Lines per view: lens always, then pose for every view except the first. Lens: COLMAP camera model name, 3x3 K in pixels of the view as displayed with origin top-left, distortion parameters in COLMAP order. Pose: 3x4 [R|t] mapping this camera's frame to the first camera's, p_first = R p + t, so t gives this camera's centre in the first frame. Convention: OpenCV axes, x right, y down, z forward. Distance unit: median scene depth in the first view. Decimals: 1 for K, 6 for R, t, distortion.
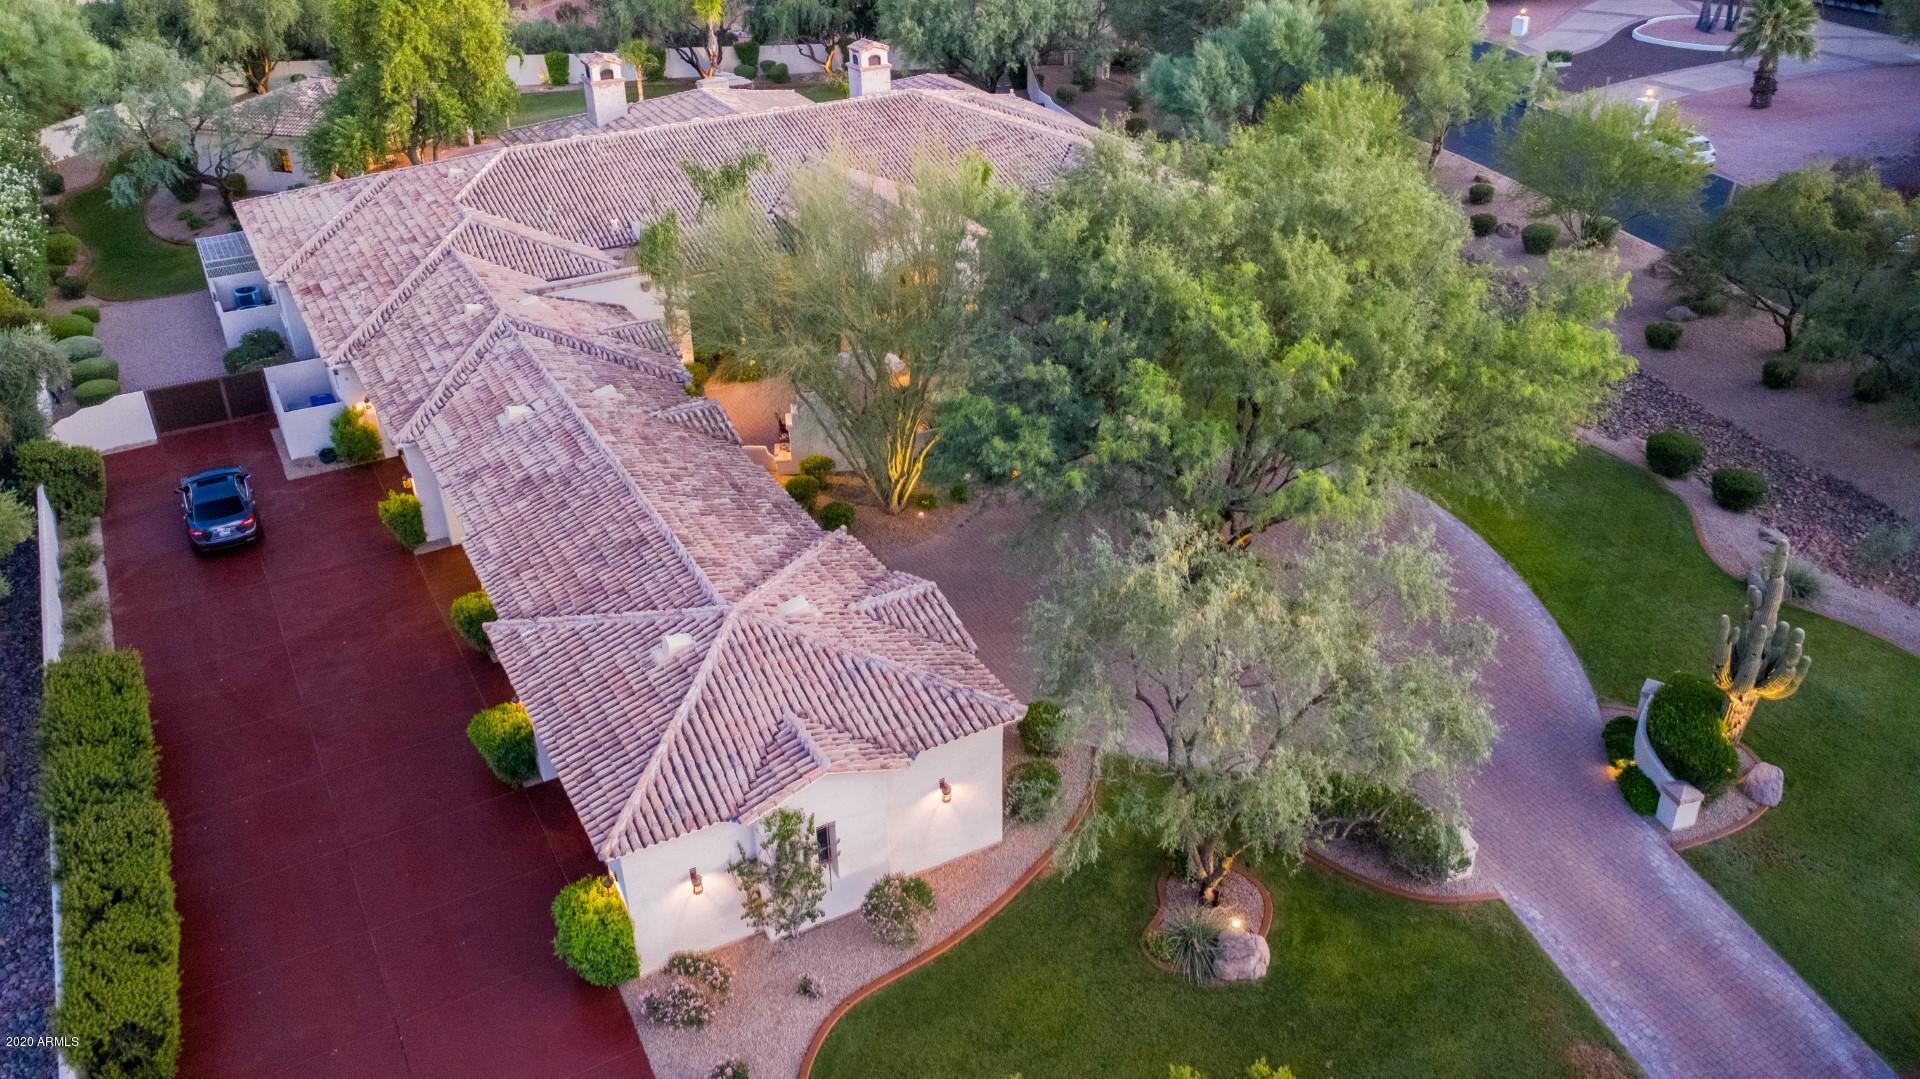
lens RADIAL K [[1522.6, 0, 960.1], [0, 1522.6, 544.0], [0, 0, 1]] dist [-0.012432, 0.008815]
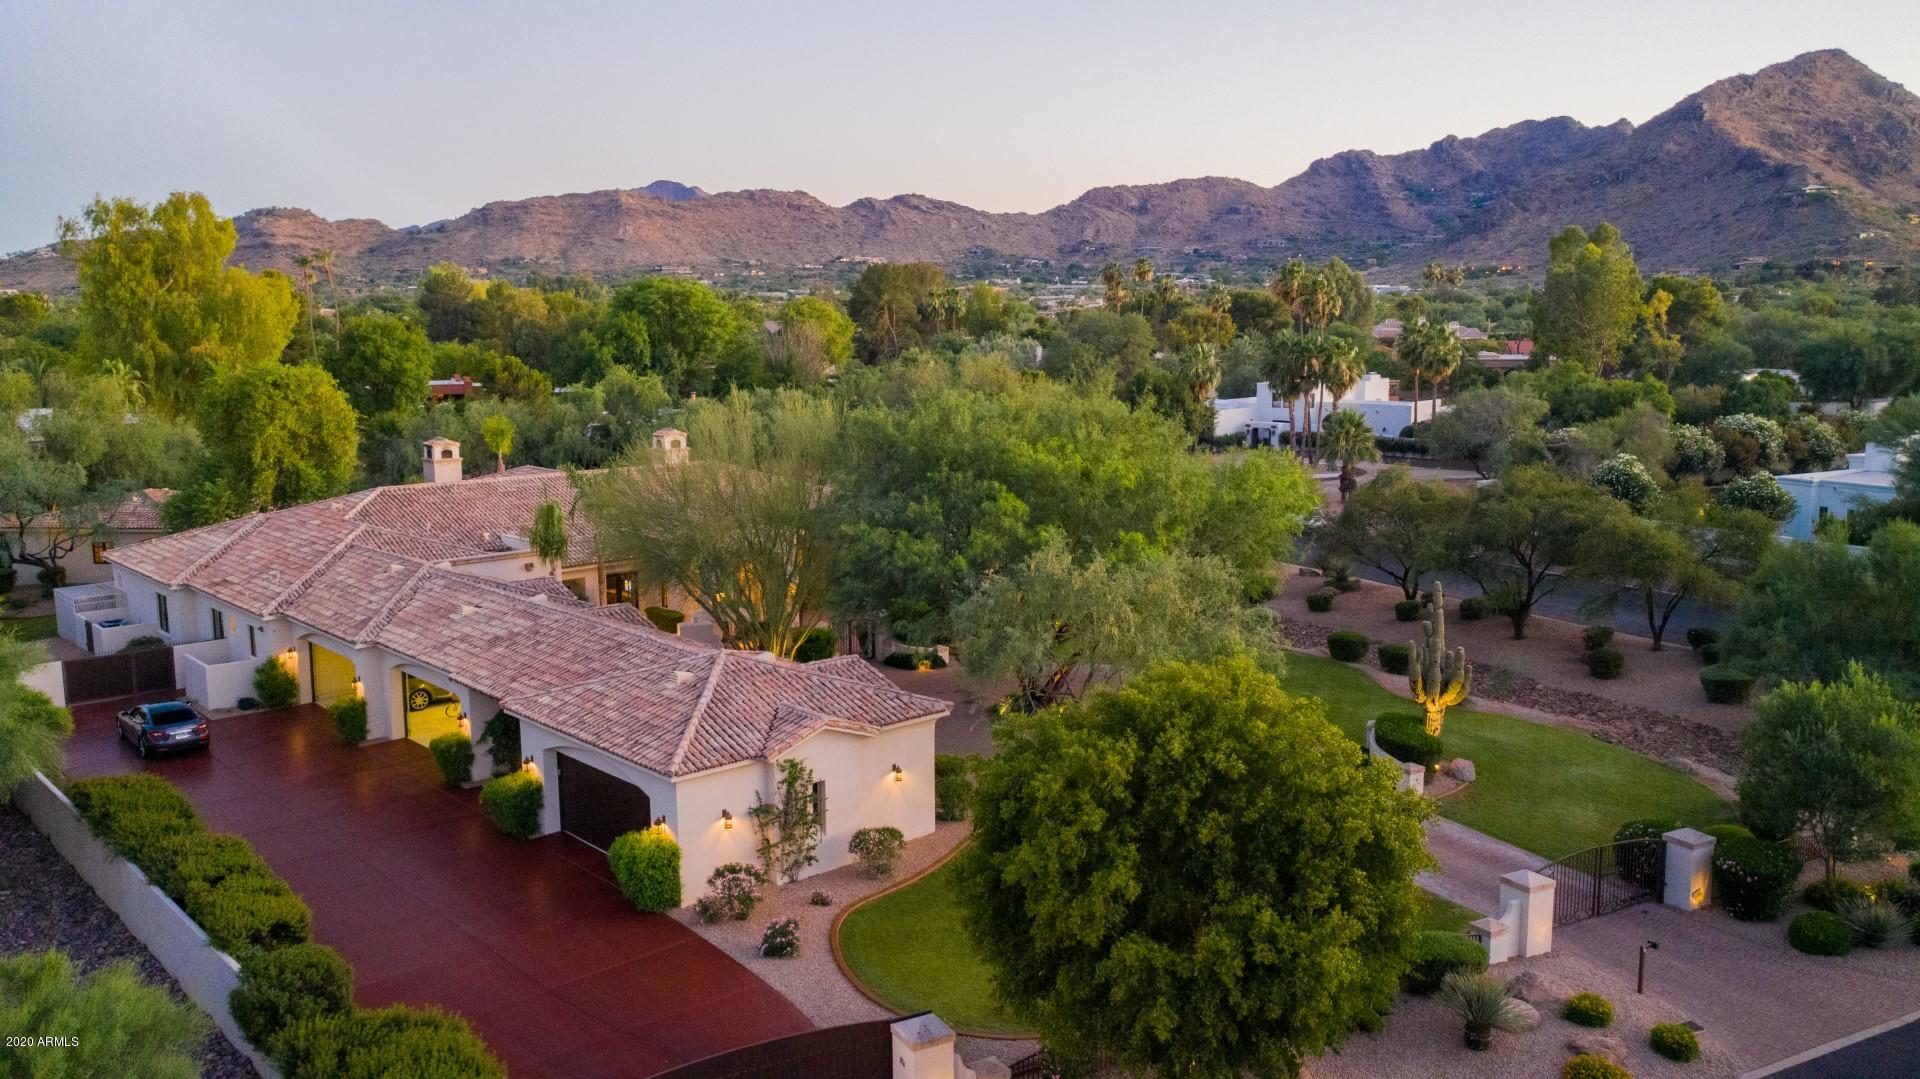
lens RADIAL K [[1522.6, 0, 960.1], [0, 1522.6, 534.3], [0, 0, 1]] dist [-0.012432, 0.008815]
pose [[0.973228, -0.023590, 0.228628, -0.235748], [0.104965, 0.930550, -0.350799, 0.410035], [-0.204475, 0.365405, 0.908113, -0.252508]]
